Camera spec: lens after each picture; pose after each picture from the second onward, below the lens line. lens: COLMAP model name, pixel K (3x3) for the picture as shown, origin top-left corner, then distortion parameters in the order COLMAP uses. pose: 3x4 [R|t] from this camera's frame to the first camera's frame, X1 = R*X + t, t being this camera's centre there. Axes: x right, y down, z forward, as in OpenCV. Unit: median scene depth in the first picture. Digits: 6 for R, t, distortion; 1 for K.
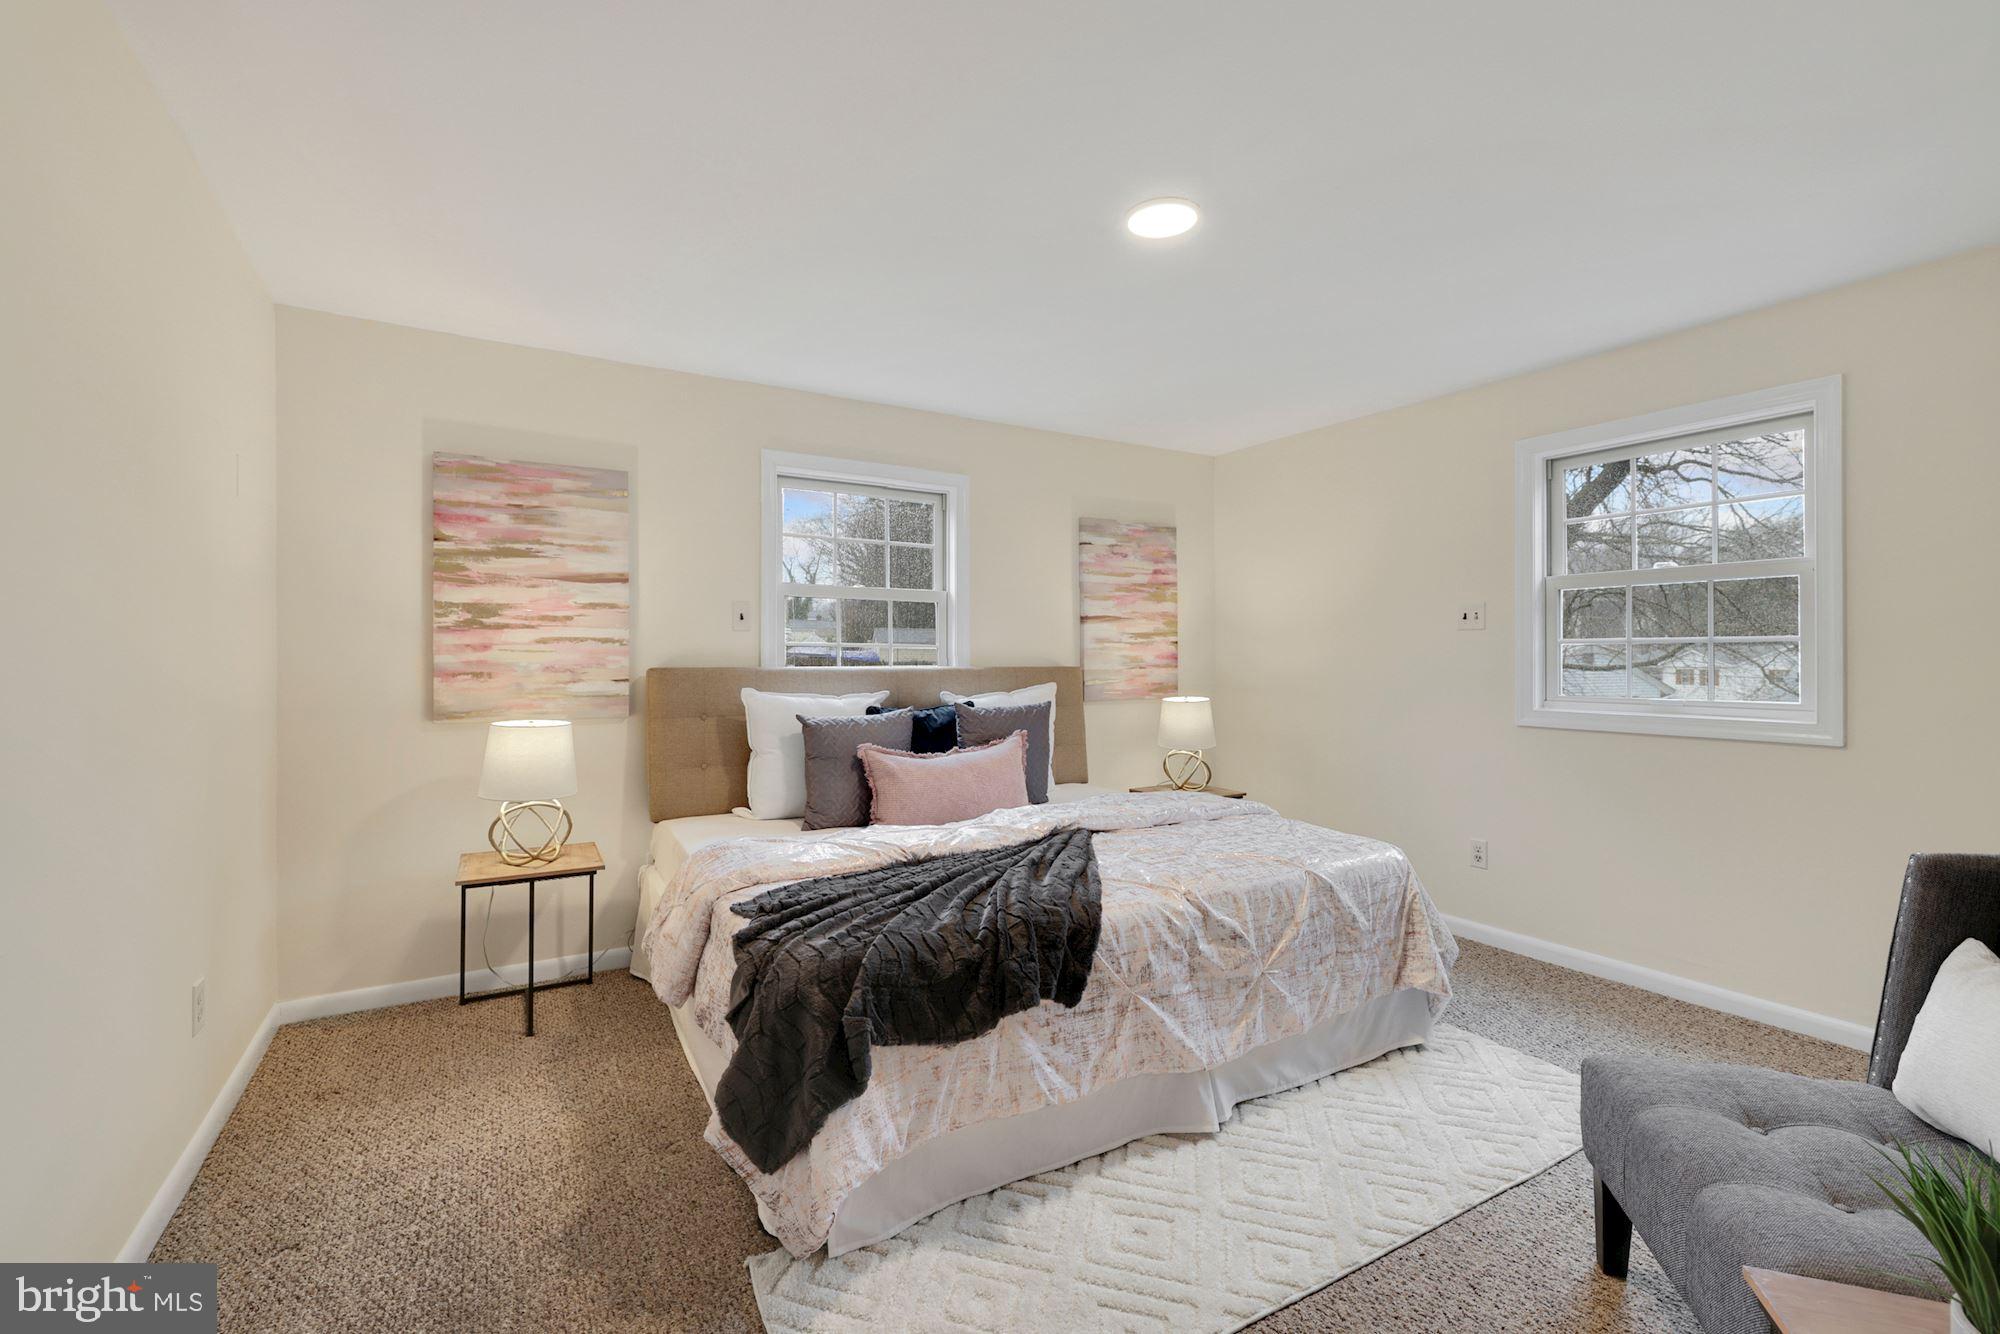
lens RADIAL K [[873.2, 0, 971.5], [0, 873.2, 658.7], [0, 0, 1]] dist [-0.001607, -0.000035]
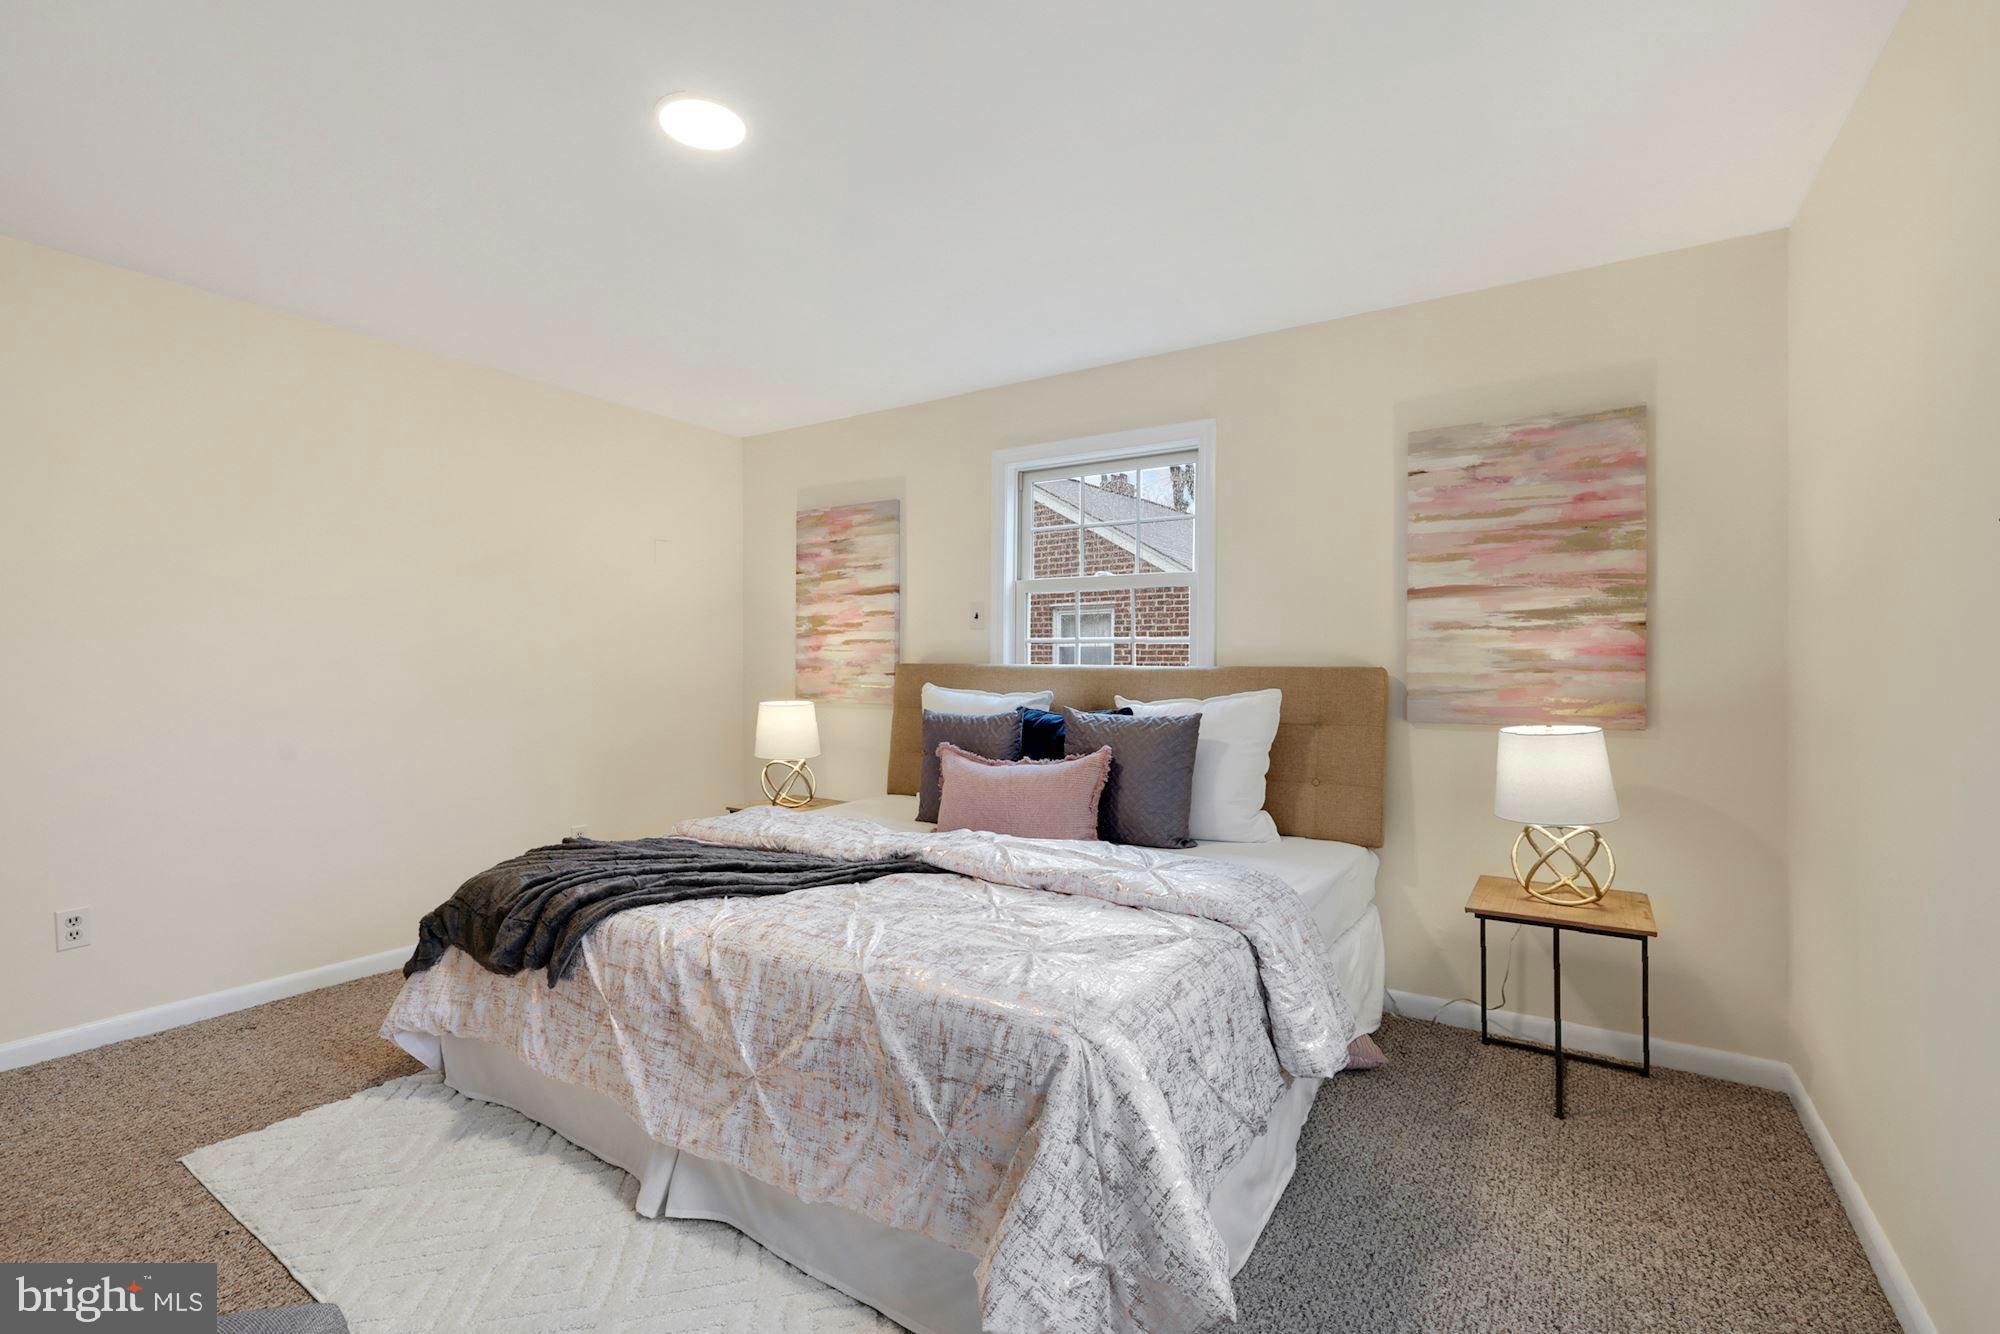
lens RADIAL K [[873.2, 0, 971.5], [0, 873.2, 658.7], [0, 0, 1]] dist [-0.001607, -0.000035]
pose [[0.450225, 0.000228, -0.892915, 0.725388], [-0.001260, 0.999999, -0.000379, 0.003828], [0.892914, 0.001296, 0.450225, 0.559221]]
